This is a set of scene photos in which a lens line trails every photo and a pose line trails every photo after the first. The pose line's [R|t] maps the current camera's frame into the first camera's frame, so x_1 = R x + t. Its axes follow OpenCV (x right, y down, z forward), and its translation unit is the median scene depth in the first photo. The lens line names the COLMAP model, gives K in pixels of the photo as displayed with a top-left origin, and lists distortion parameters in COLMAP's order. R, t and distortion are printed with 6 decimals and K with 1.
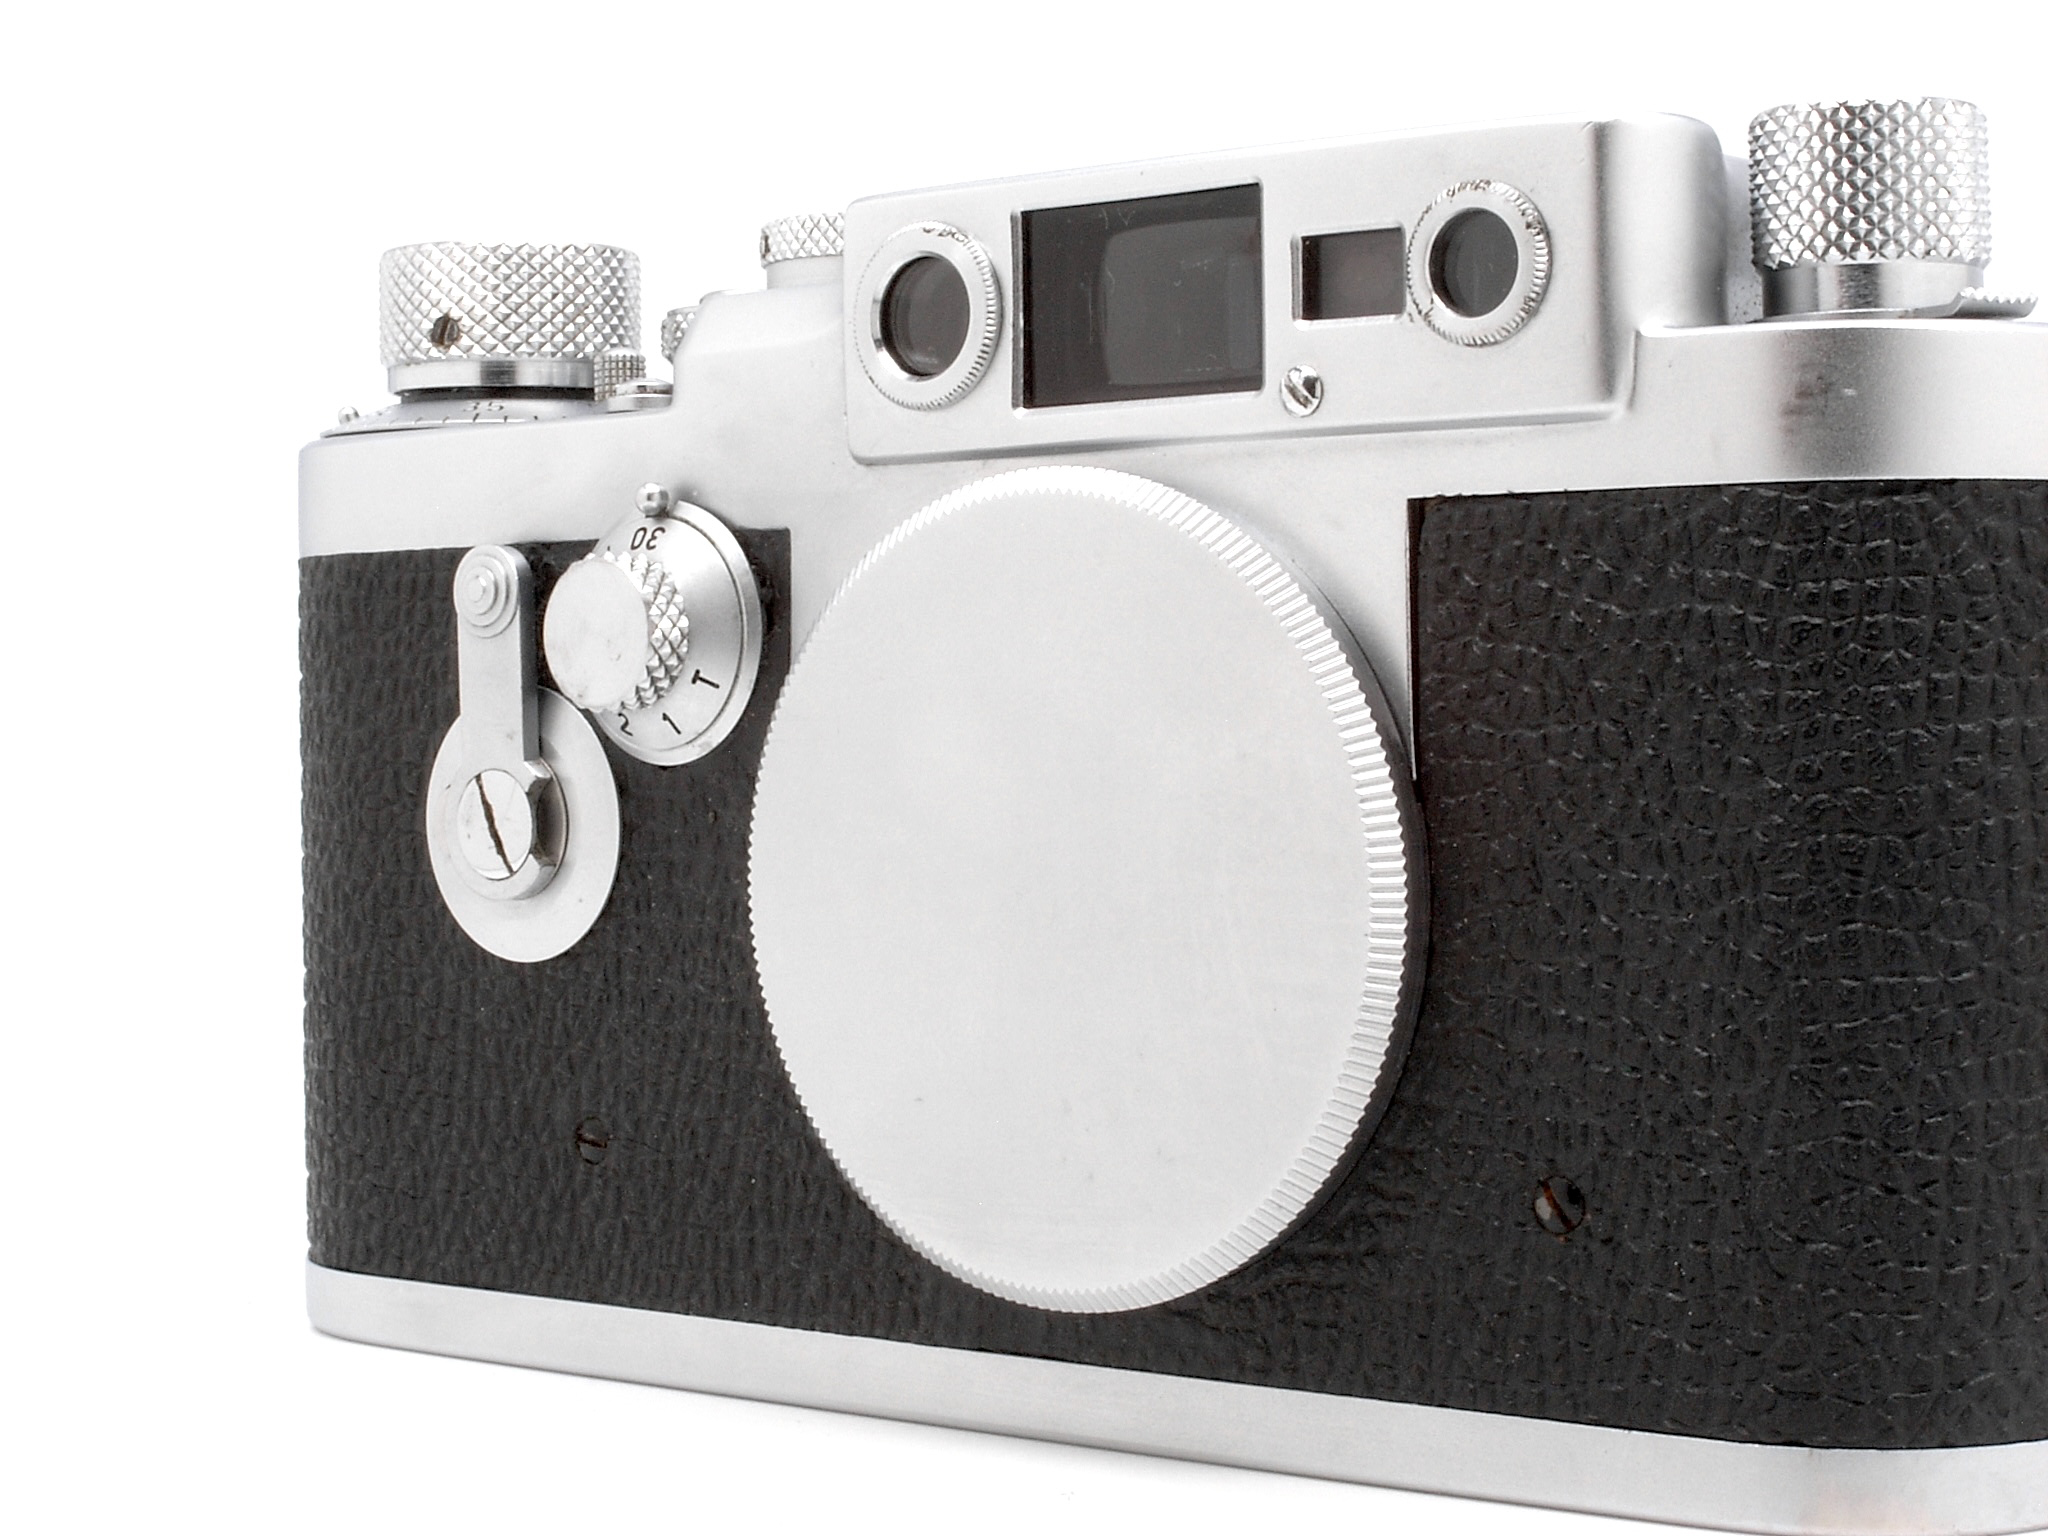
lens RADIAL K [[4357.0, 0, 1024.0], [0, 4357.0, 768.0], [0, 0, 1]] dist [0.042656, 0.113217]
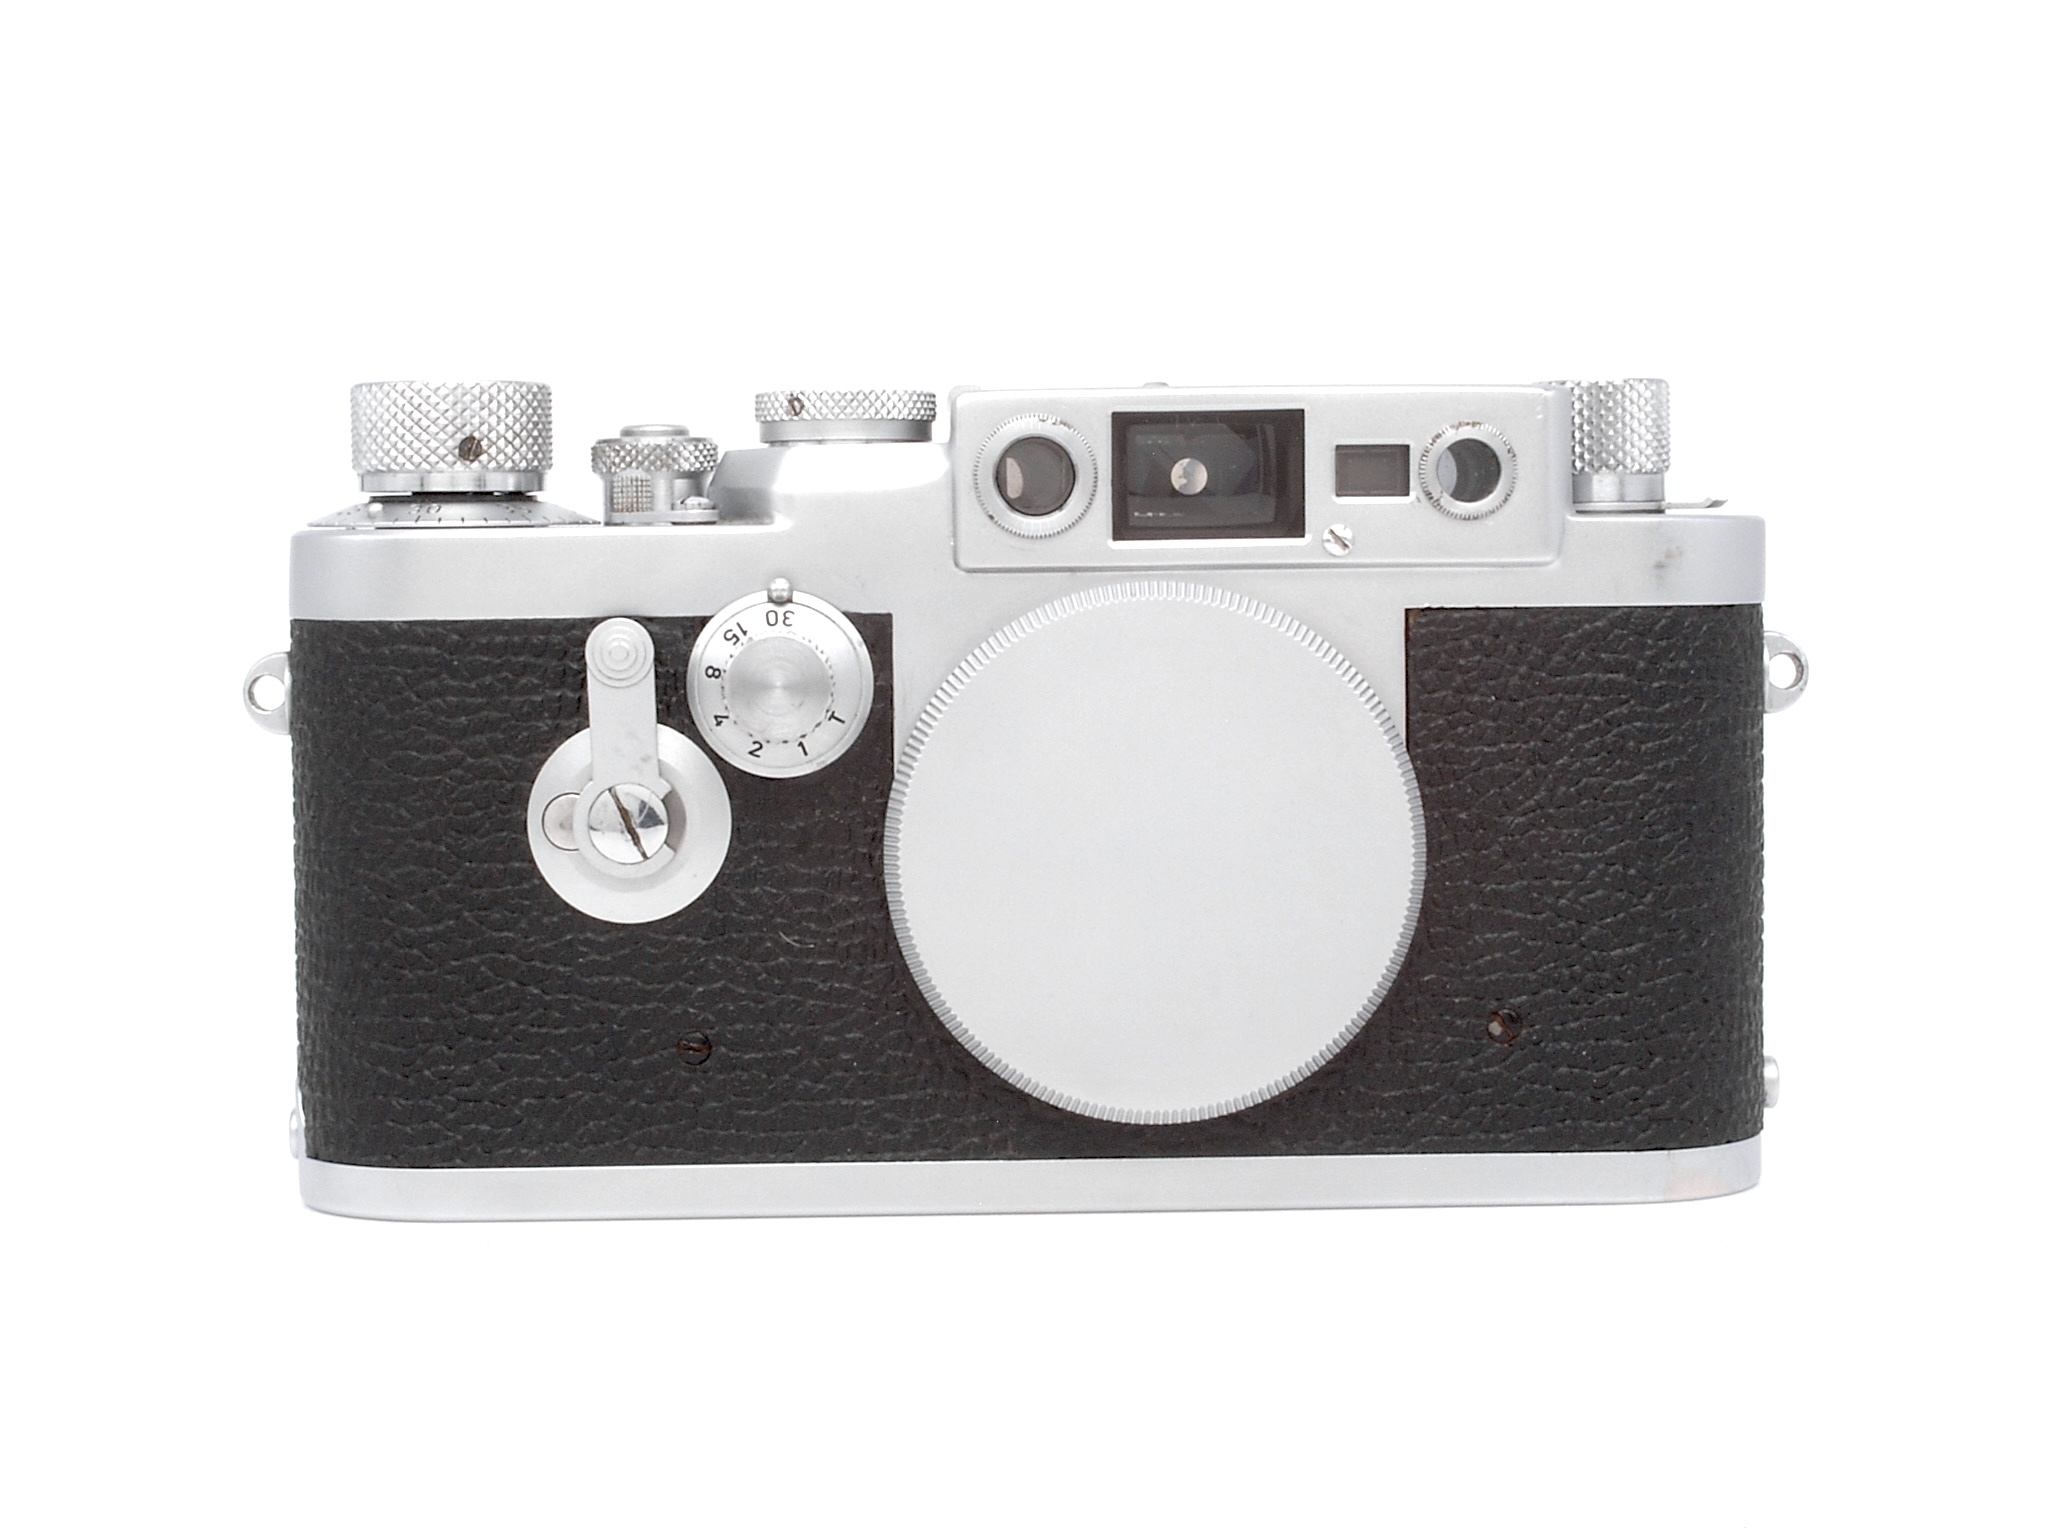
lens RADIAL K [[4298.9, 0, 1024.0], [0, 4298.9, 768.0], [0, 0, 1]] dist [-0.051347, -0.109194]
pose [[0.695802, -0.031548, 0.717541, -1.104750], [0.009201, 0.999344, 0.035016, -0.055547], [-0.718175, -0.017762, 0.695636, -0.027994]]
